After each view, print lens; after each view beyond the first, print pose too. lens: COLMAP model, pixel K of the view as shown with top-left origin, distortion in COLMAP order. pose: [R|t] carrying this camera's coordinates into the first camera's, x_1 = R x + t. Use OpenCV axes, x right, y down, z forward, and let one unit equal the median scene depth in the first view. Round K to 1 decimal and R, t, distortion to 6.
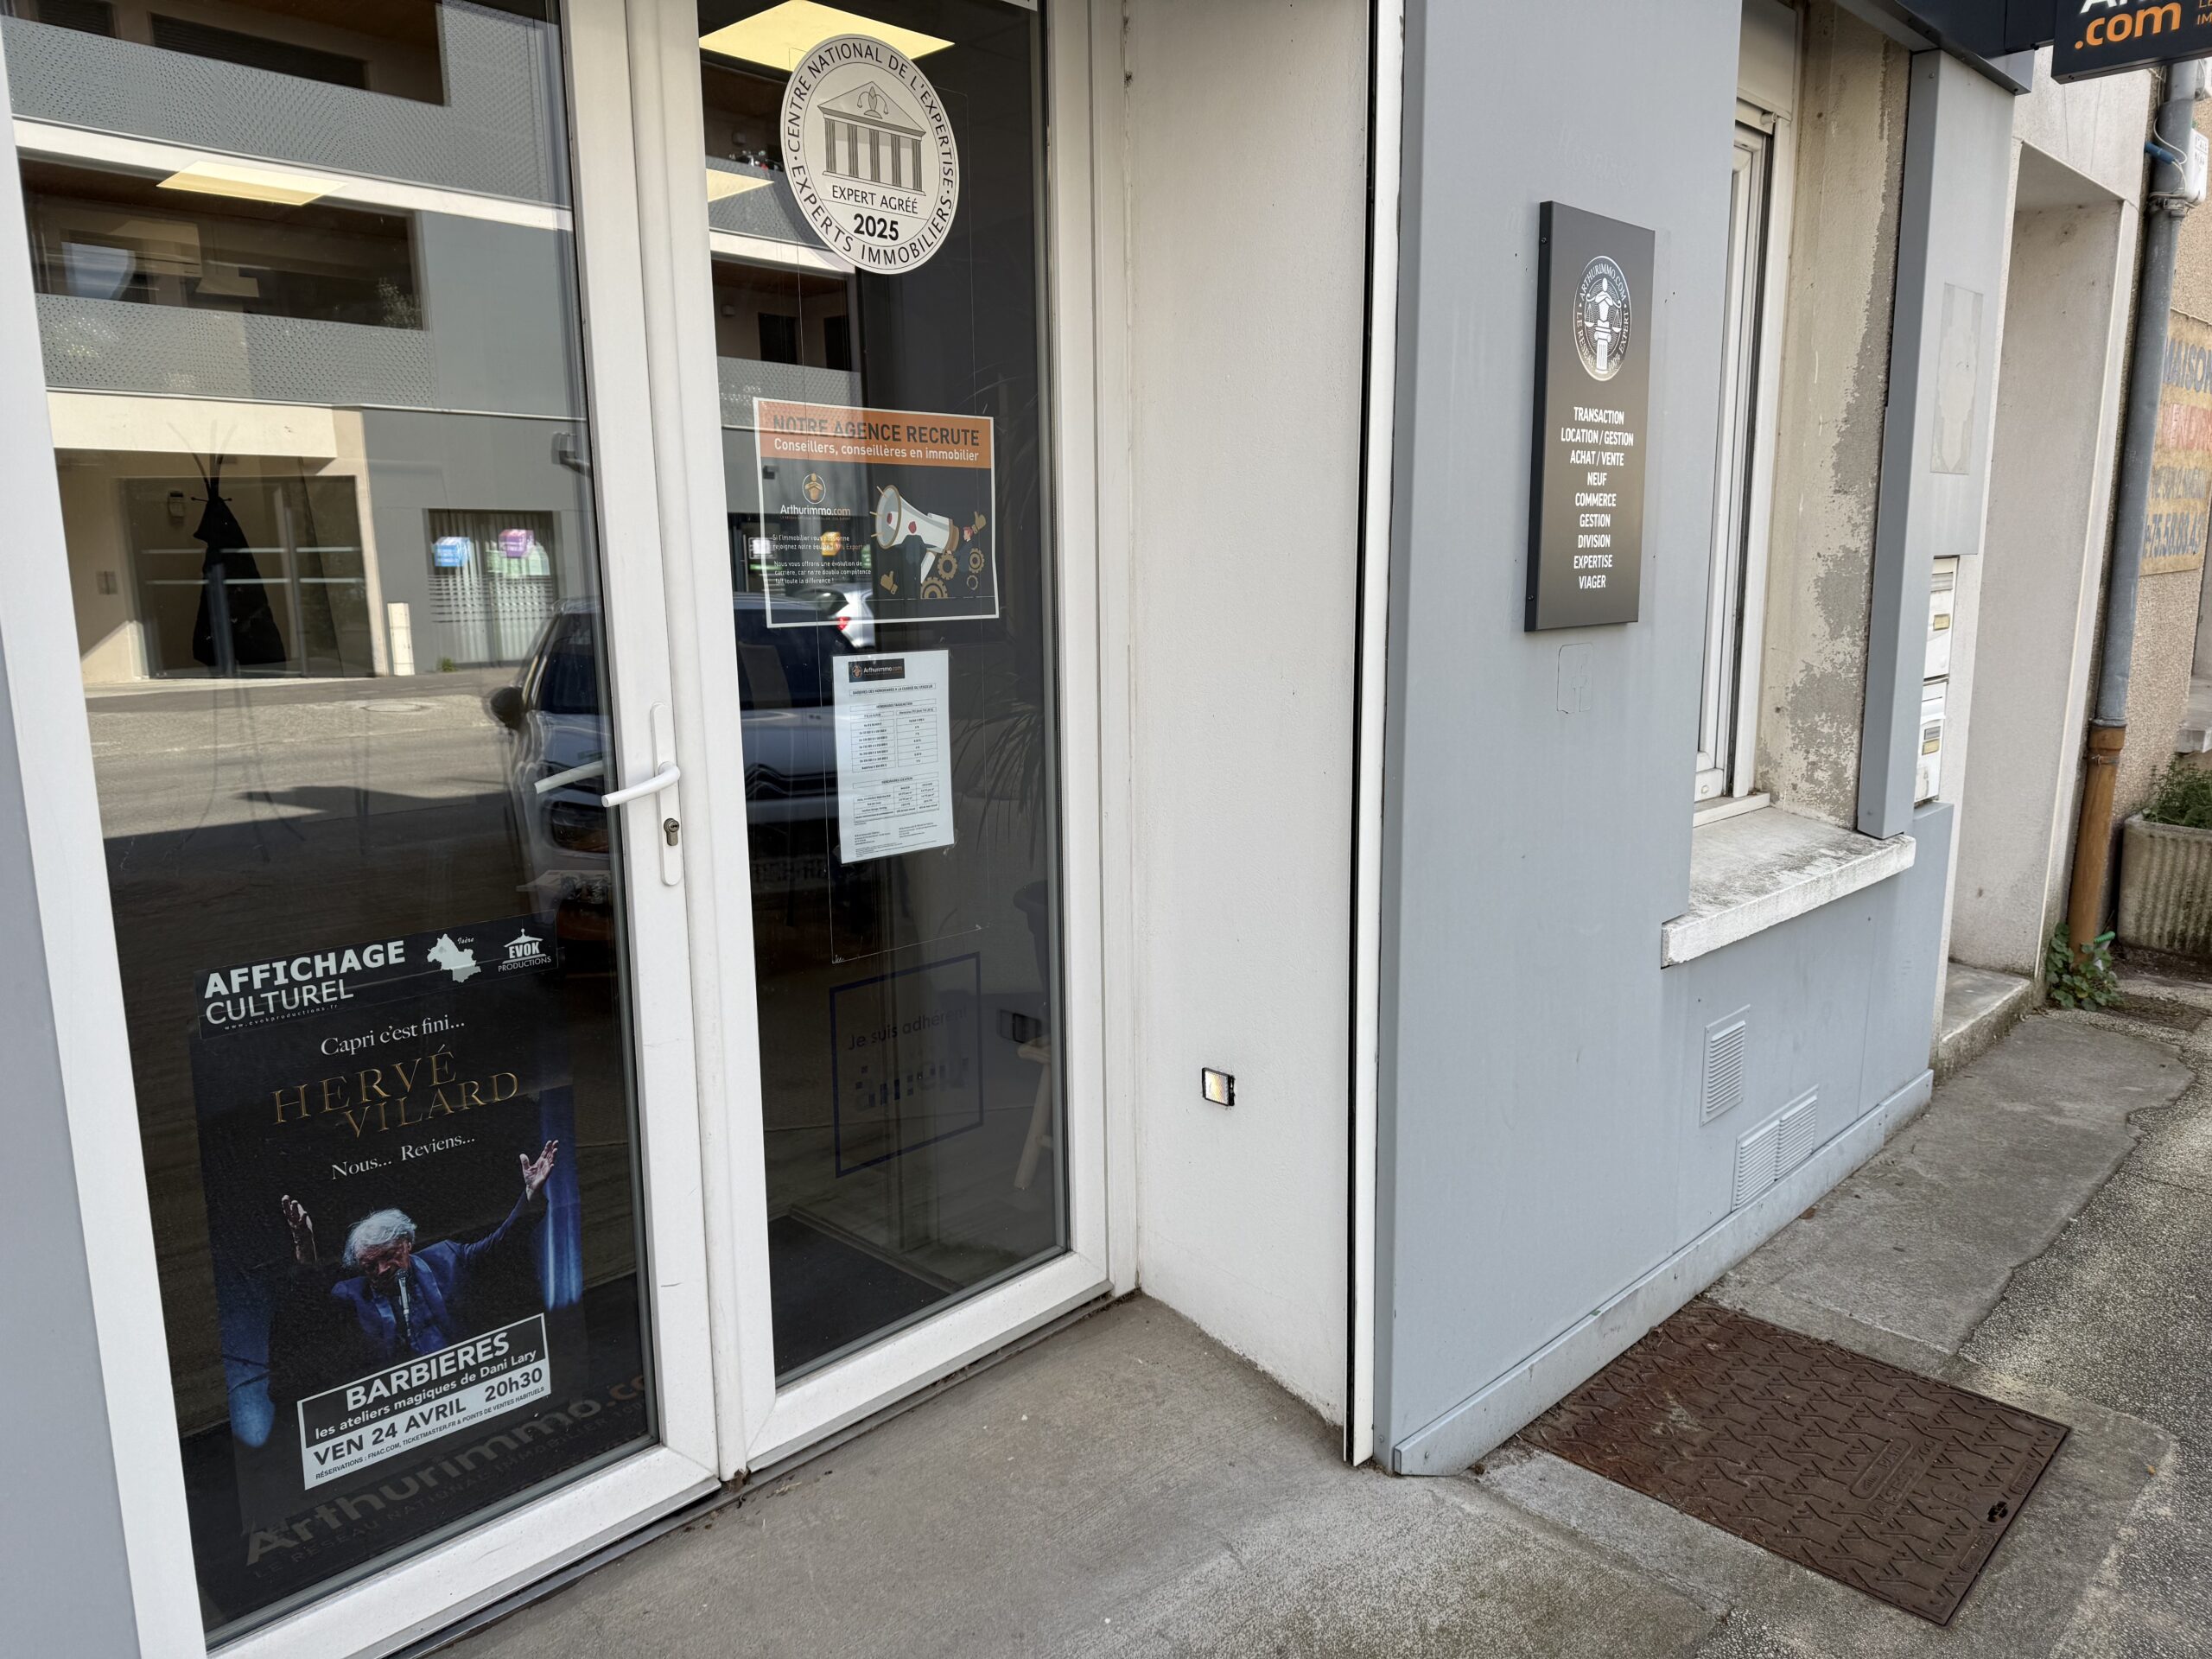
lens RADIAL K [[1541.5, 0, 1095.2], [0, 1541.5, 842.0], [0, 0, 1]] dist [0.105159, -0.164119]
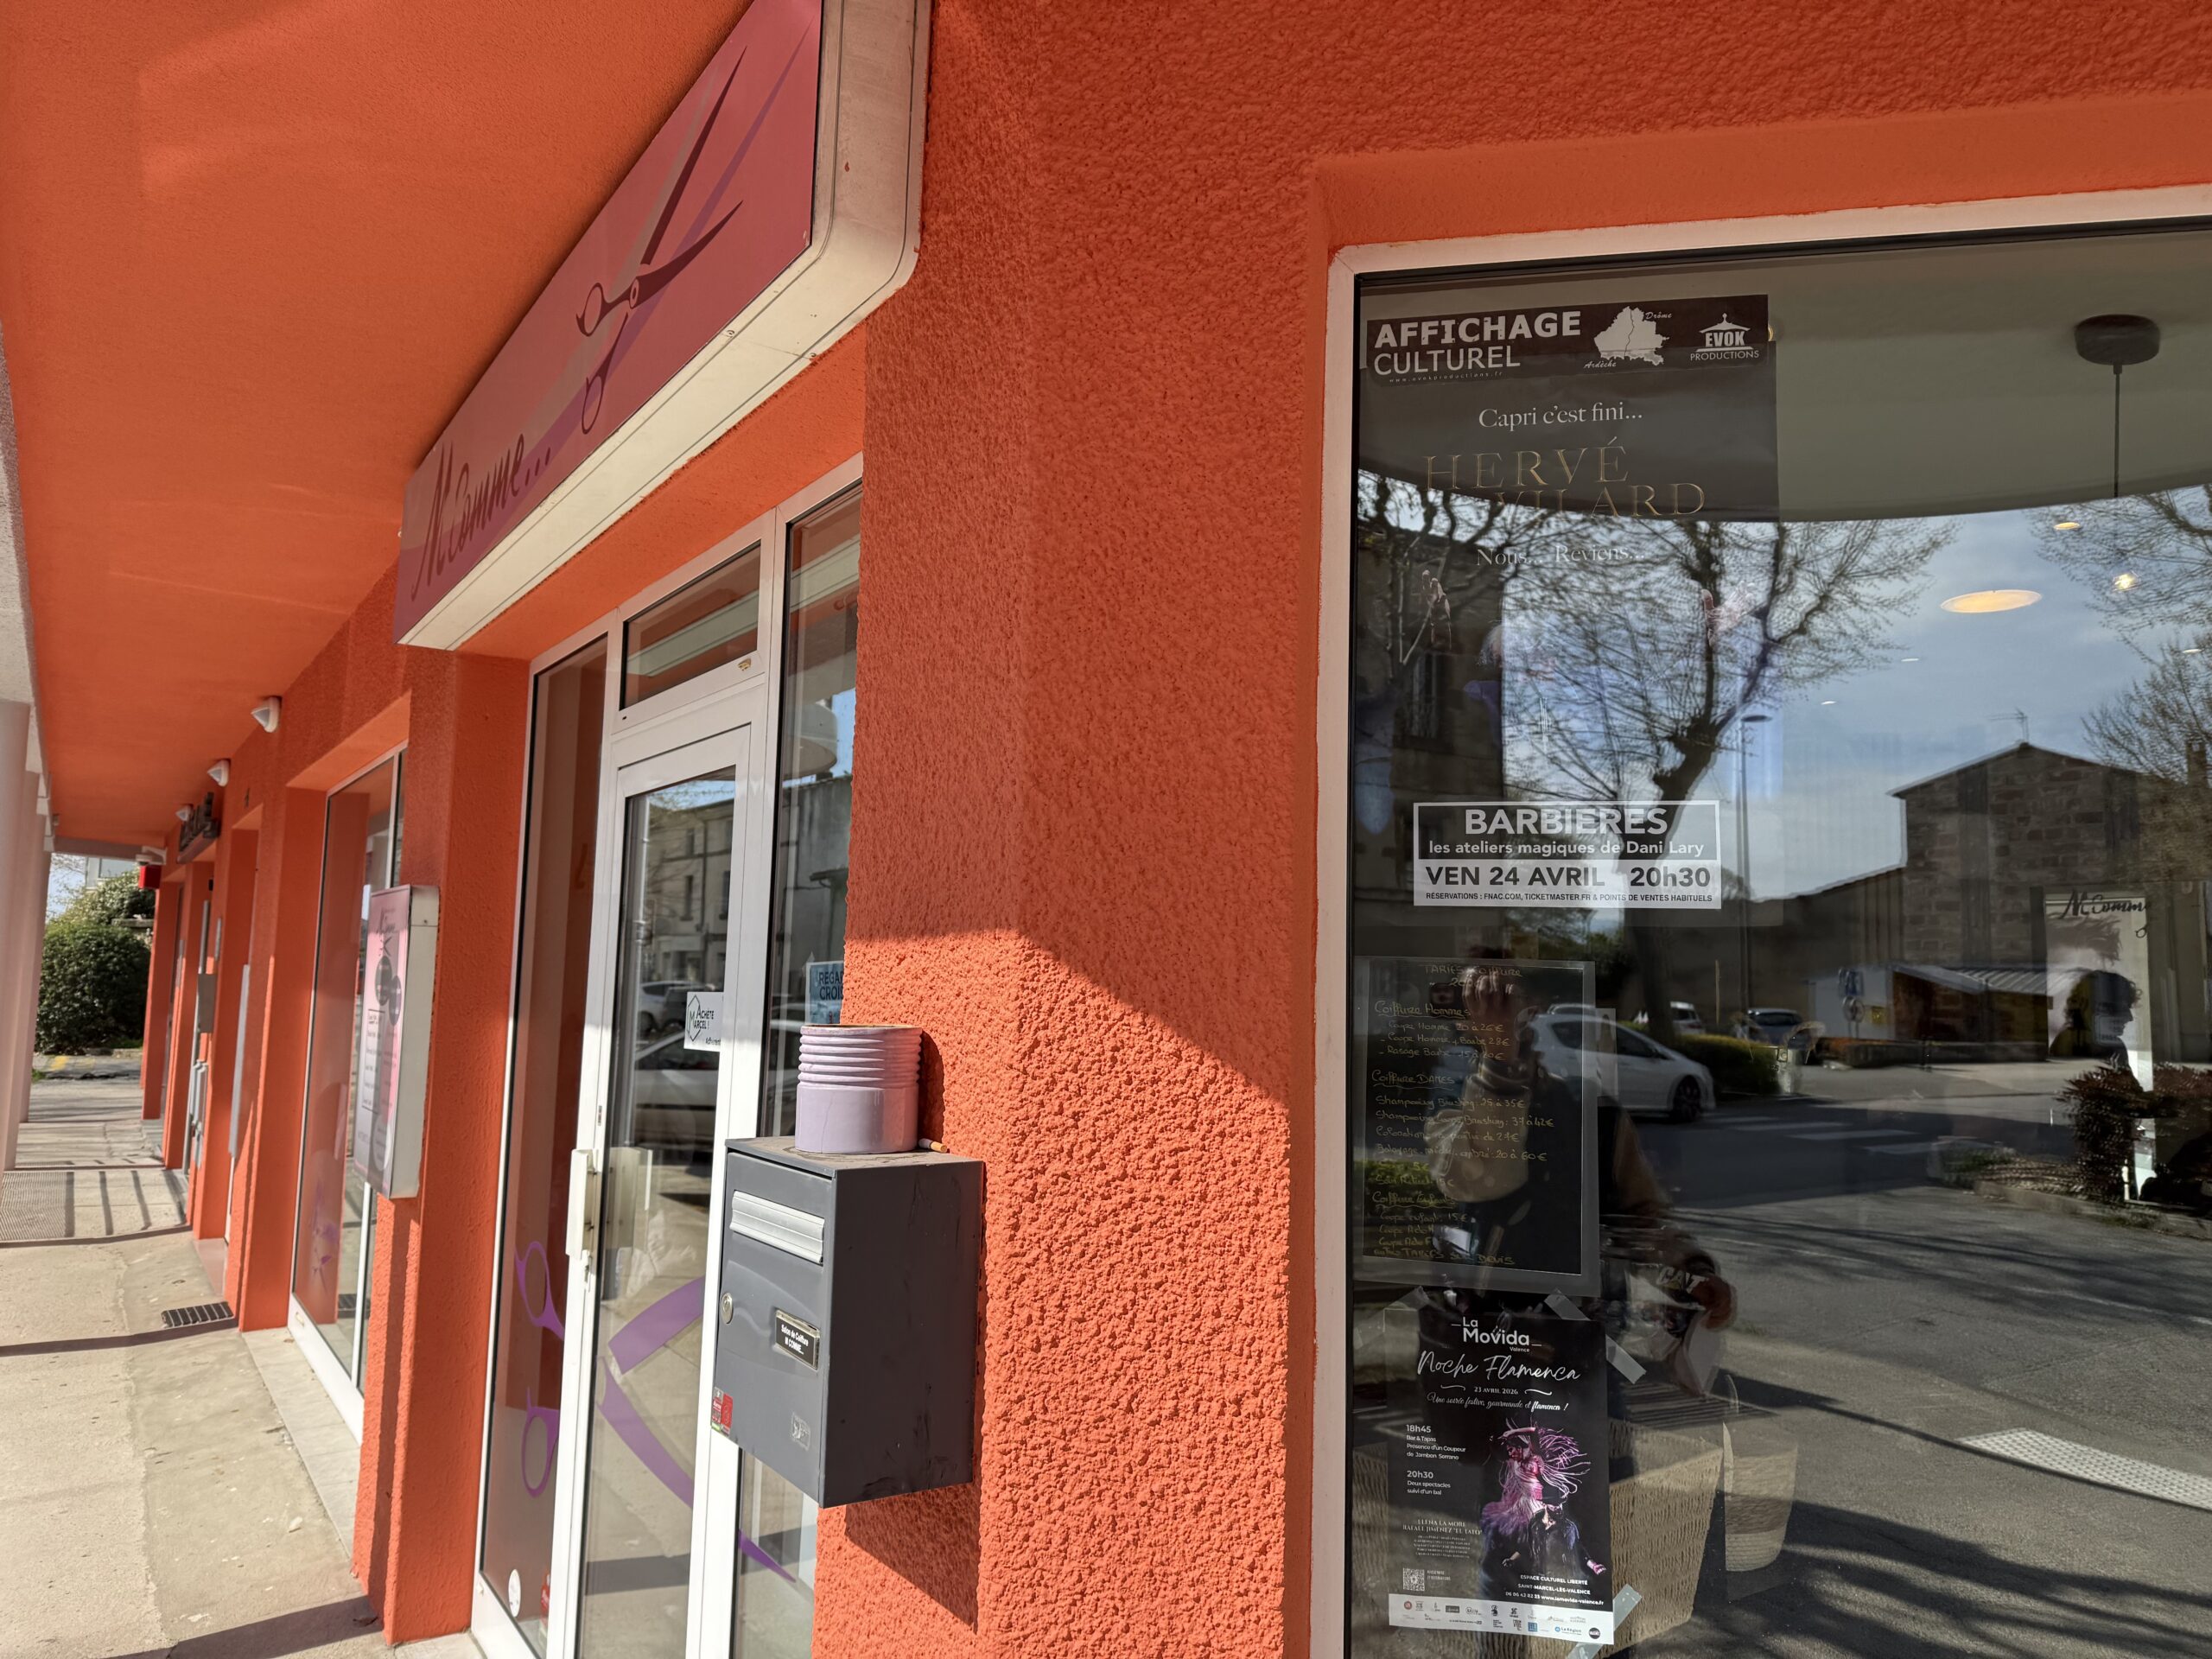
lens RADIAL K [[1540.5, 0, 1133.5], [0, 1540.5, 819.6], [0, 0, 1]] dist [0.077174, -0.098017]
pose [[0.540569, -0.054509, -0.839532, 0.129674], [-0.179198, 0.967539, -0.178205, 0.460494], [0.821993, 0.246774, 0.513254, 0.335241]]
